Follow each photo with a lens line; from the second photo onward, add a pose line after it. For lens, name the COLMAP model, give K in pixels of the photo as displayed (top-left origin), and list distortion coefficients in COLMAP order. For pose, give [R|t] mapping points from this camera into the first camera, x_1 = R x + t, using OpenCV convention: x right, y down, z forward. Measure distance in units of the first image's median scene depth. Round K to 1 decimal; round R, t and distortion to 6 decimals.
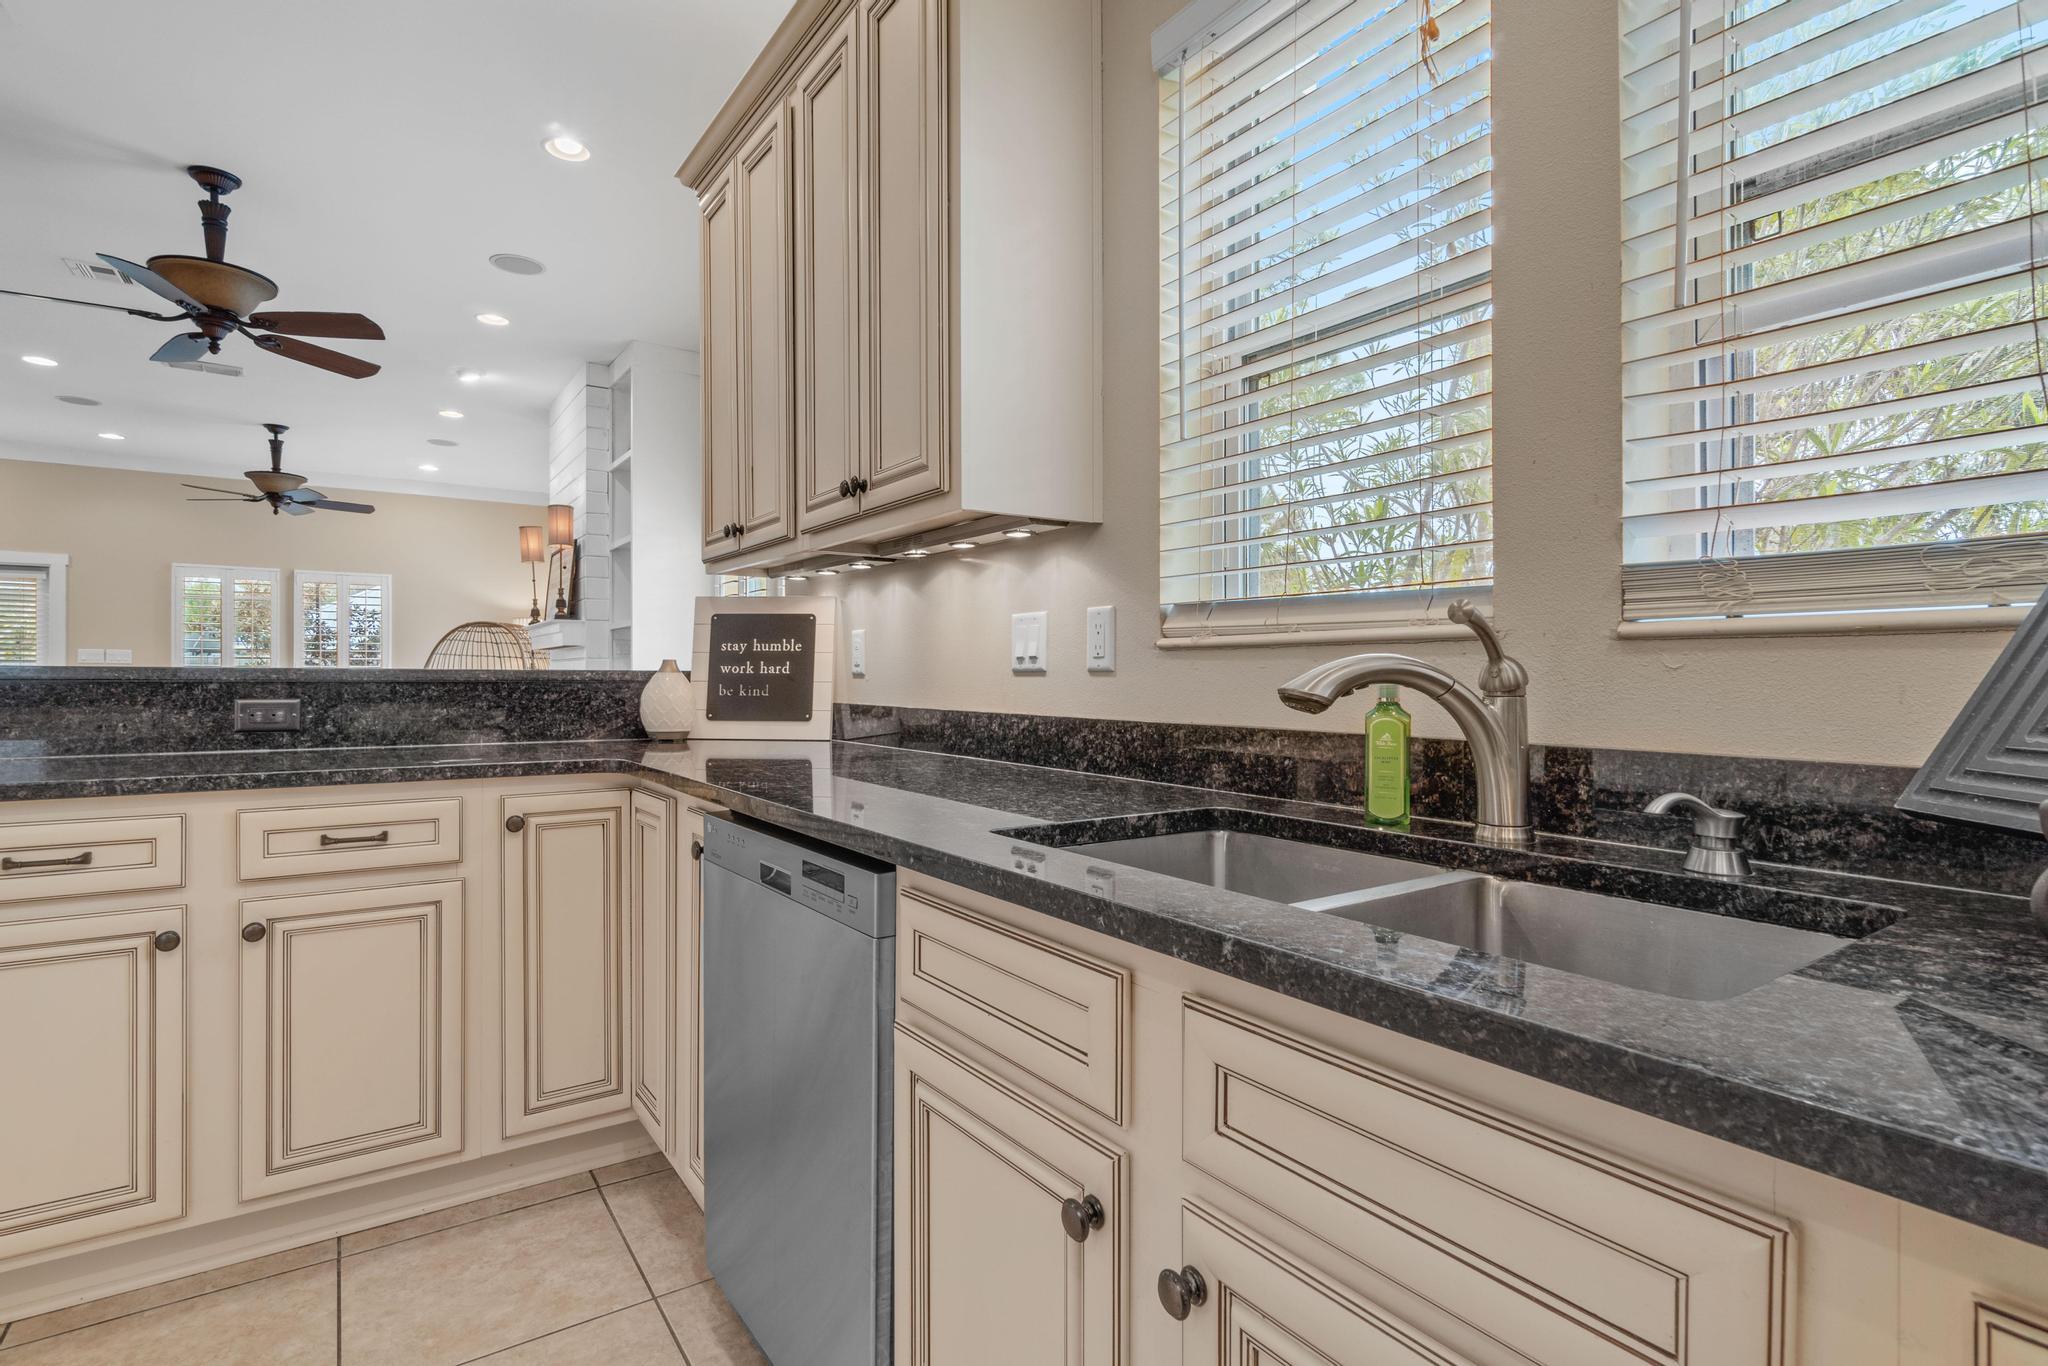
lens RADIAL K [[987.2, 0, 1010.9], [0, 987.2, 682.1], [0, 0, 1]] dist [-0.000924, 0.000301]
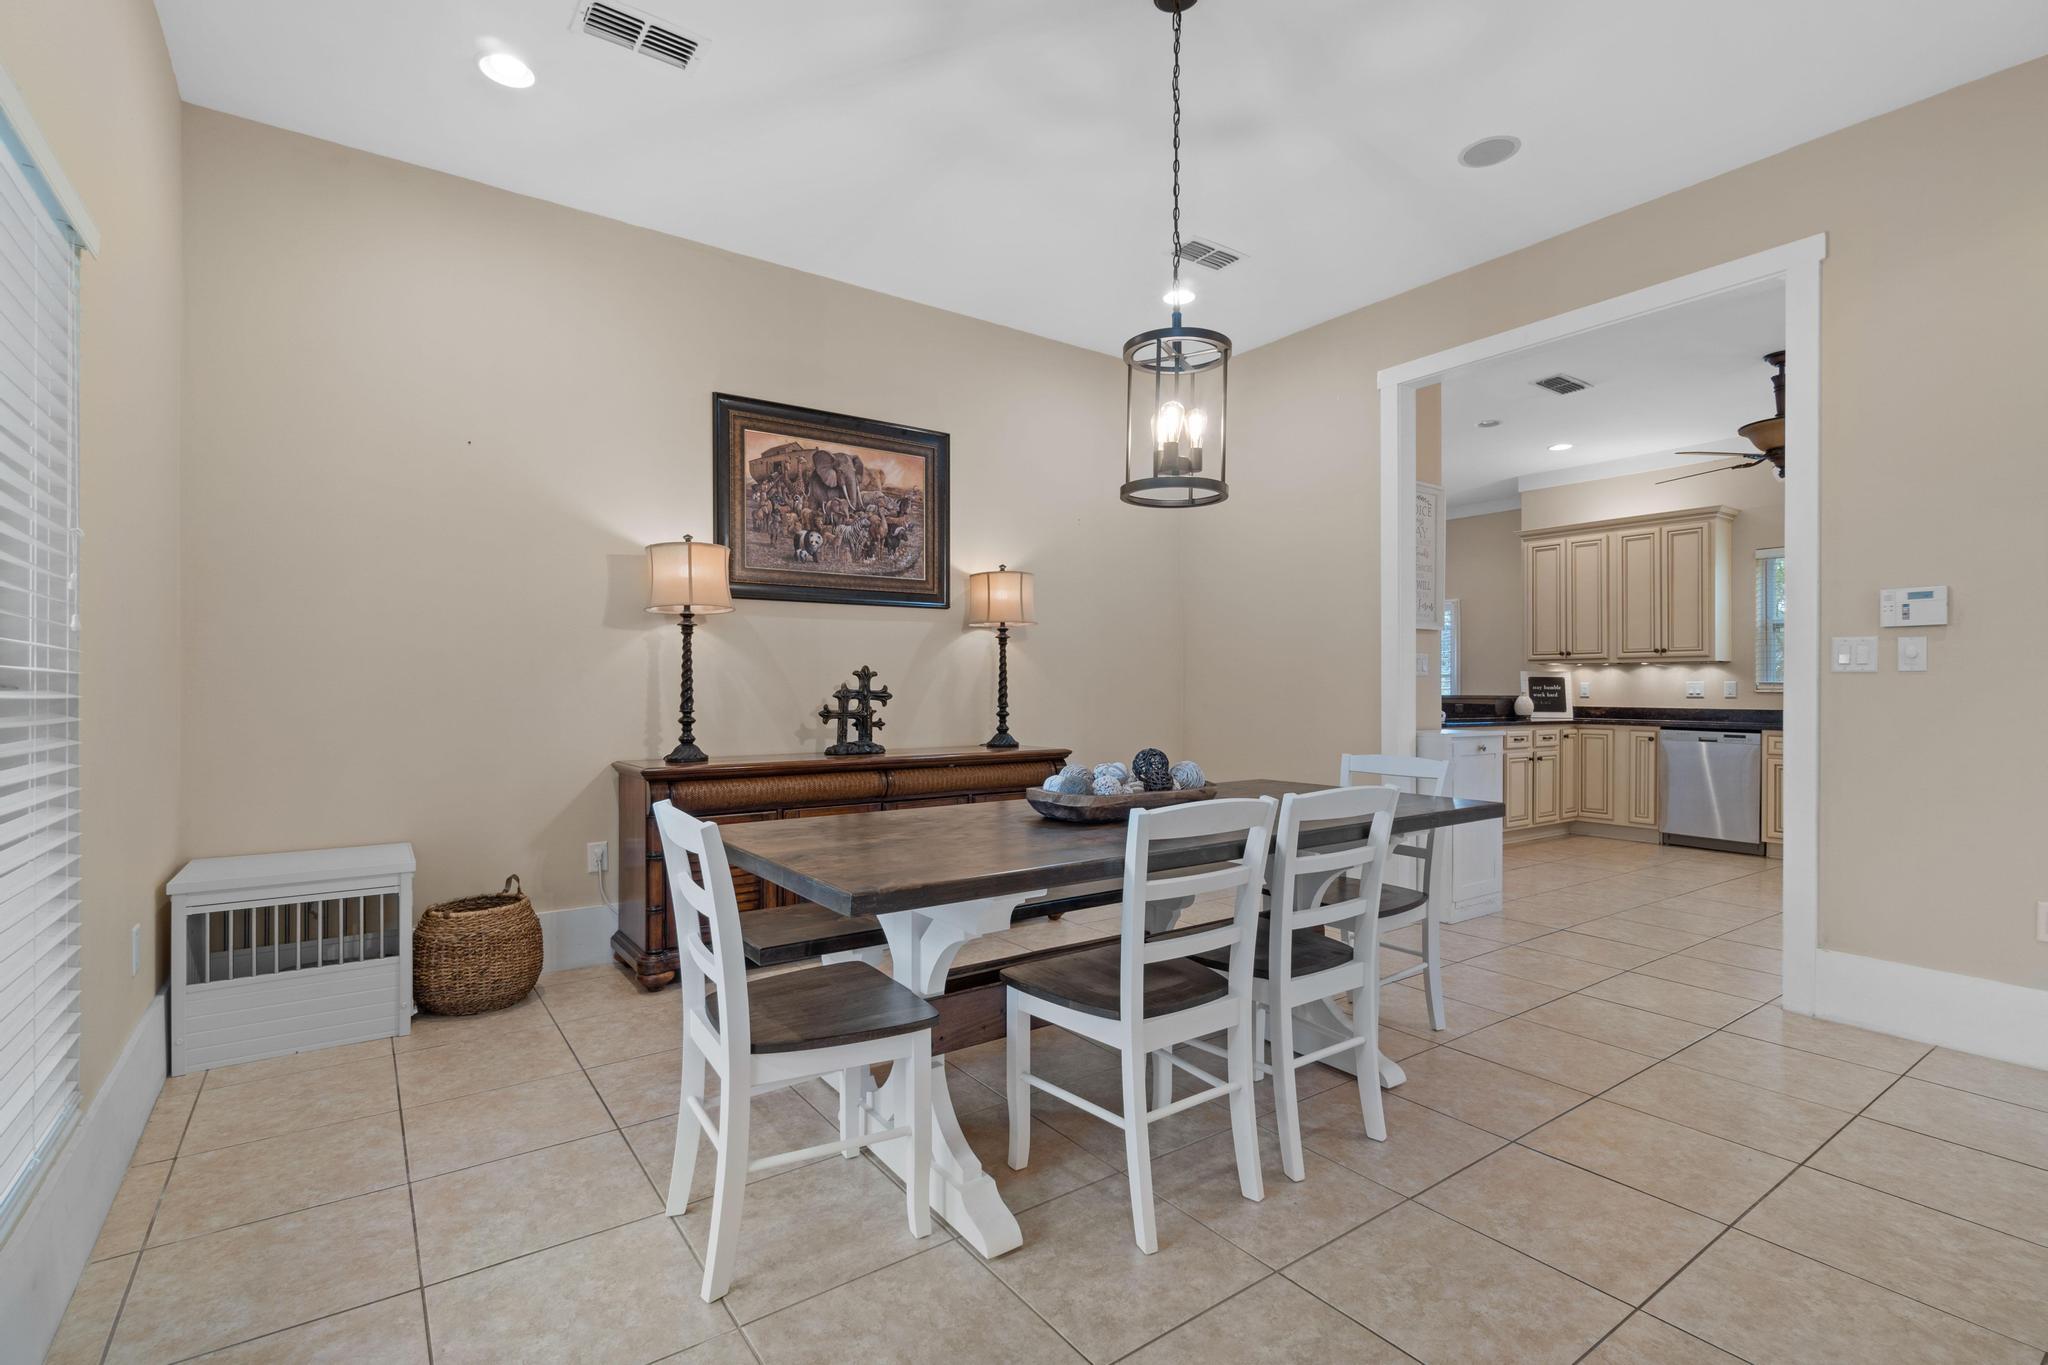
lens RADIAL K [[934.5, 0, 1018.6], [0, 934.5, 684.9], [0, 0, 1]] dist [-0.001176, -0.000268]
pose [[0.999876, 0.005230, 0.014832, -2.504198], [-0.005042, 0.999907, -0.012704, 0.000166], [-0.014897, 0.012628, 0.999809, -2.426766]]
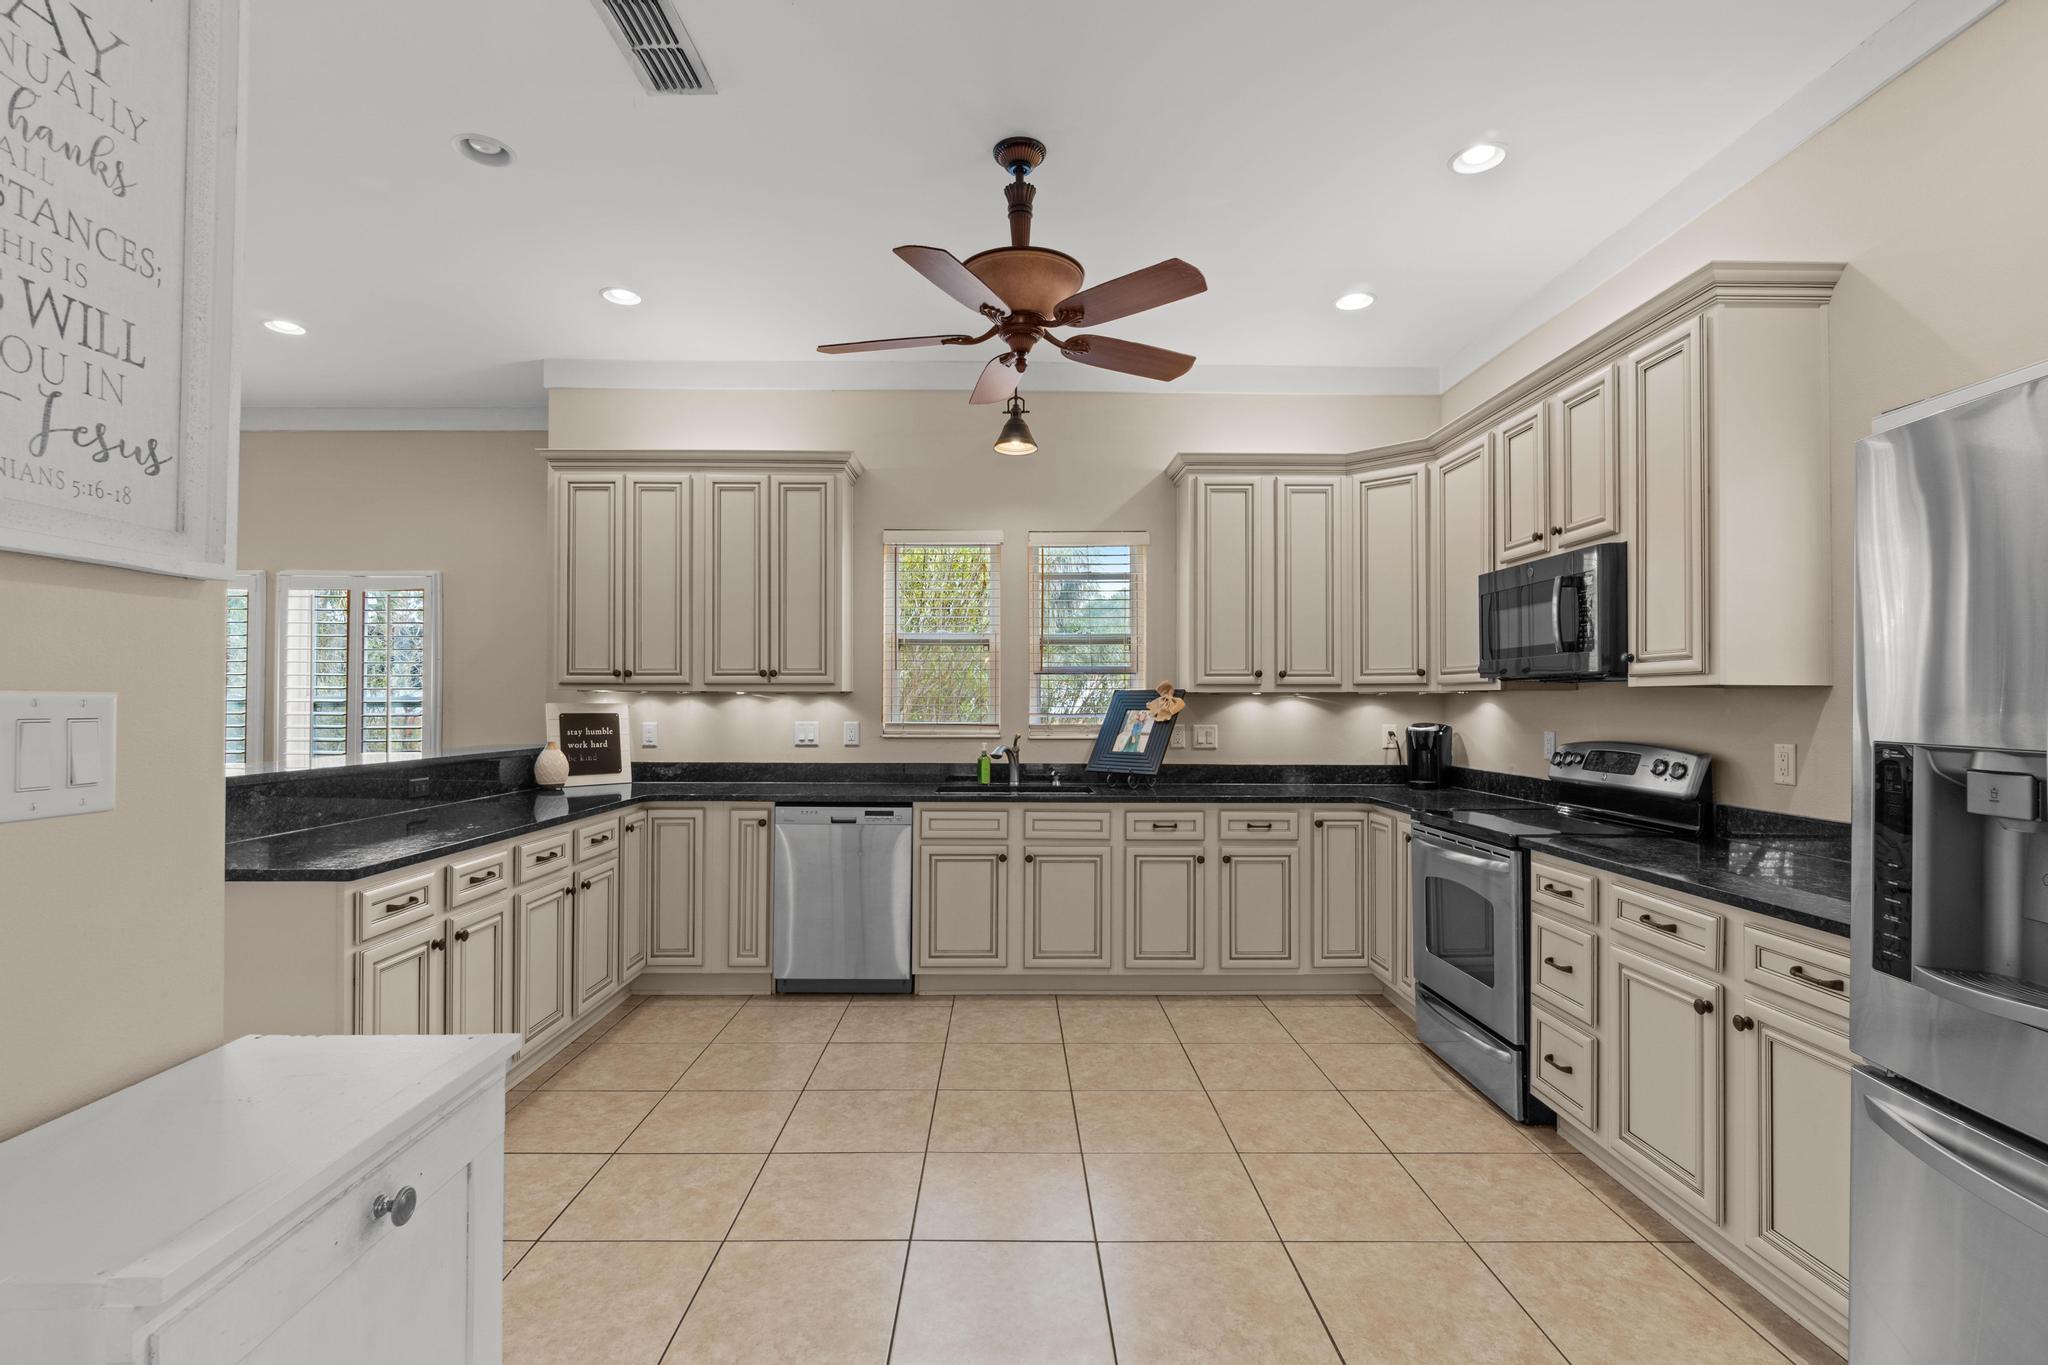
lens RADIAL K [[956.4, 0, 1012.5], [0, 956.4, 686.1], [0, 0, 1]] dist [-0.011928, 0.000728]
pose [[0.562373, 0.015400, 0.826740, -1.594424], [0.003861, 0.999767, -0.021249, -0.101667], [-0.826874, 0.015142, 0.562183, -0.742179]]
